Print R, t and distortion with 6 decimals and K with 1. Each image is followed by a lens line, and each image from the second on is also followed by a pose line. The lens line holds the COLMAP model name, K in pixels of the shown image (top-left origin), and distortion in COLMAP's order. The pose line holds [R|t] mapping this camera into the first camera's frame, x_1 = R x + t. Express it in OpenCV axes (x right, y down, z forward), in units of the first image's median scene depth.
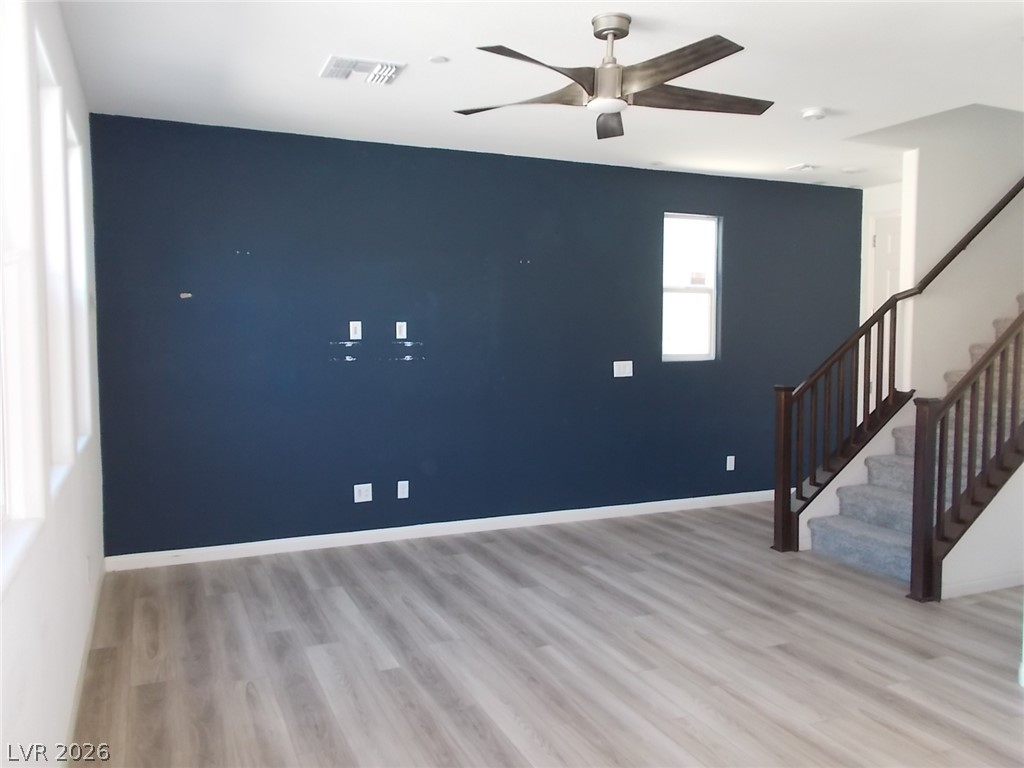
lens RADIAL K [[799.9, 0, 510.2], [0, 799.9, 378.3], [0, 0, 1]] dist [0.047614, -0.041385]
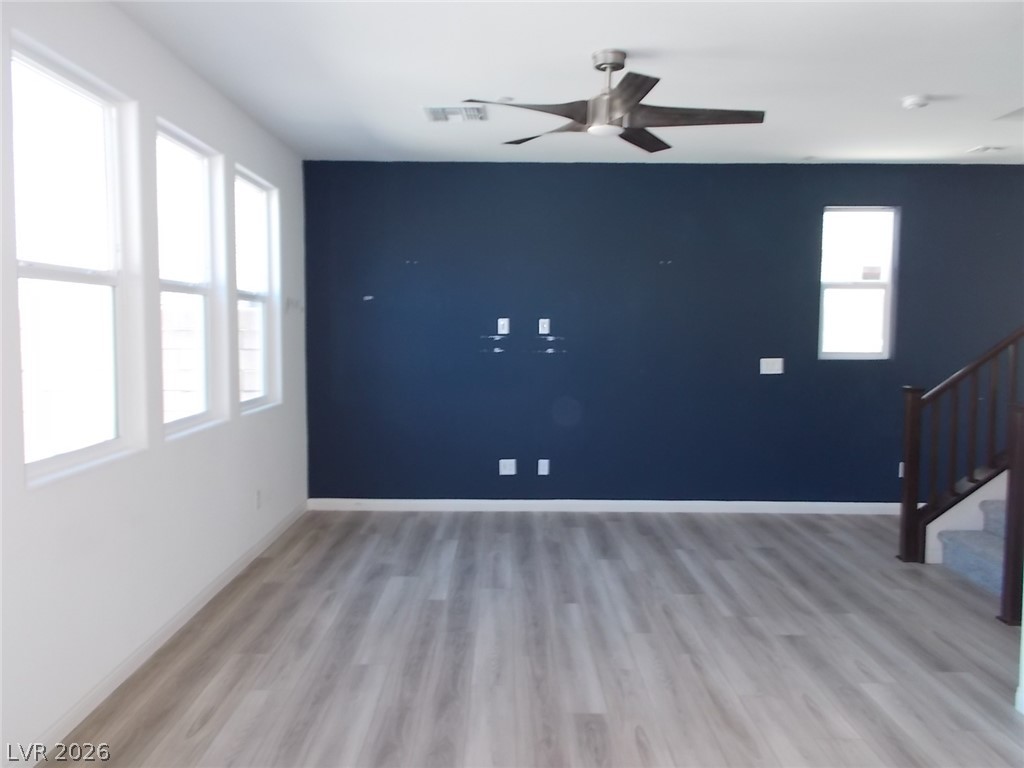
lens RADIAL K [[803.6, 0, 511.6], [0, 803.6, 373.9], [0, 0, 1]] dist [0.033419, -0.010674]
pose [[0.917383, 0.028769, -0.396964, 0.329575], [-0.028927, 0.999566, 0.005590, 0.002657], [0.396953, 0.006355, 0.917817, -0.070354]]
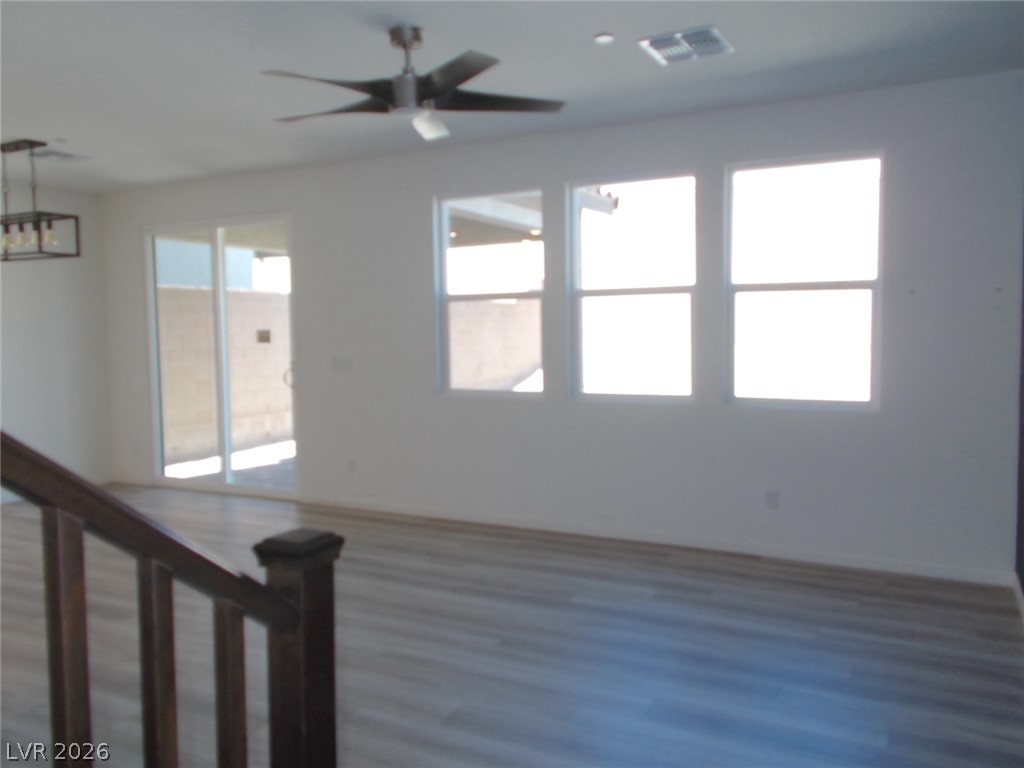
lens RADIAL K [[786.2, 0, 512.0], [0, 786.2, 384.0], [0, 0, 1]] dist [0.006223, 0.004561]
pose [[-0.786673, 0.050979, -0.615262, 0.485321], [-0.022002, 0.993637, 0.110463, -0.069720], [0.616978, 0.100435, -0.780545, 1.391031]]
